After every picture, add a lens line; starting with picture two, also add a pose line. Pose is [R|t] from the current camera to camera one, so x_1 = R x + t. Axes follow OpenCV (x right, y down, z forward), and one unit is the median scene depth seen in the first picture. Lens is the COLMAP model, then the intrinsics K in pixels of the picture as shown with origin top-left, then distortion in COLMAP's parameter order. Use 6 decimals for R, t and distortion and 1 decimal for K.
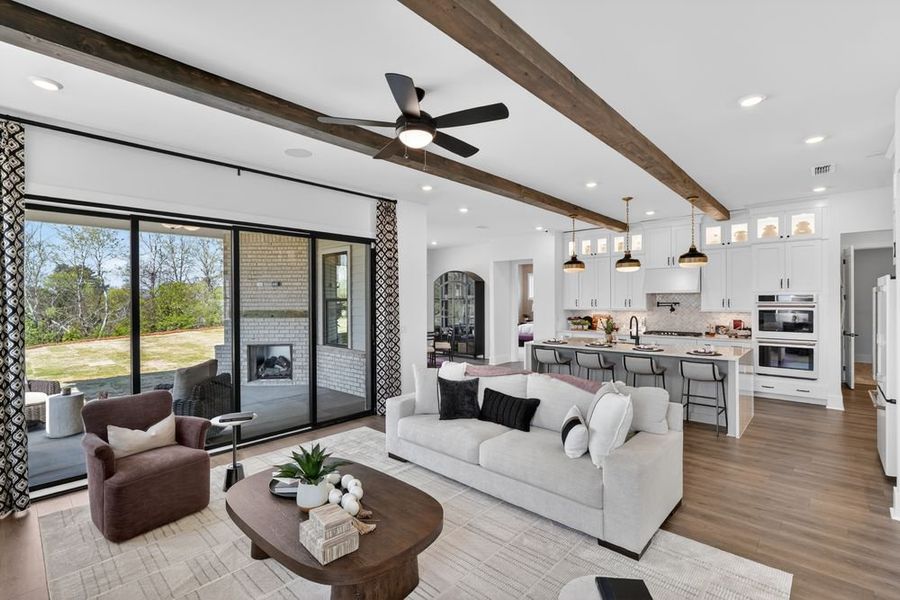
lens RADIAL K [[404.9, 0, 456.4], [0, 404.9, 303.2], [0, 0, 1]] dist [0.003660, 0.000199]
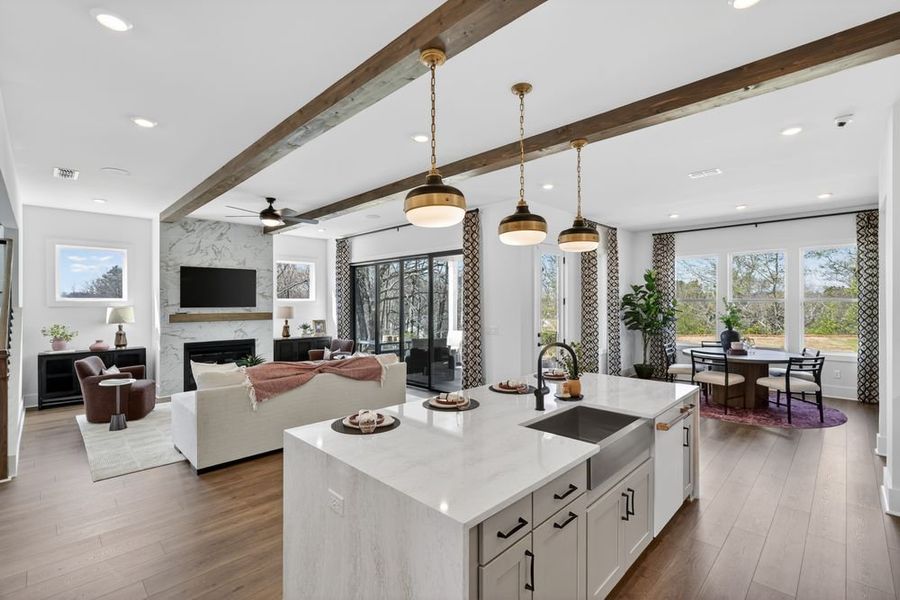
lens RADIAL K [[406.4, 0, 449.5], [0, 406.4, 299.8], [0, 0, 1]] dist [-0.001915, 0.000267]
pose [[-0.034490, 0.002660, -0.999401, 0.920637], [-0.007140, 0.999970, 0.002908, -0.015155], [0.999380, 0.007236, -0.034470, 0.956558]]
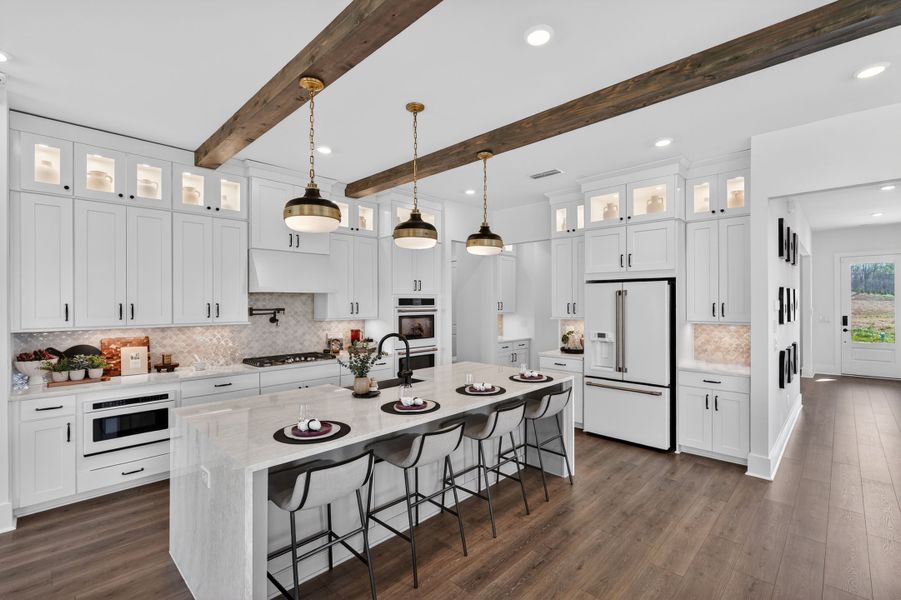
lens RADIAL K [[406.8, 0, 450.8], [0, 406.8, 300.9], [0, 0, 1]] dist [-0.001915, 0.000267]
pose [[0.024999, 0.014758, 0.999579, -0.089568], [0.012717, 0.999805, -0.015080, 0.000406], [-0.999607, 0.013089, 0.024806, 0.960429]]
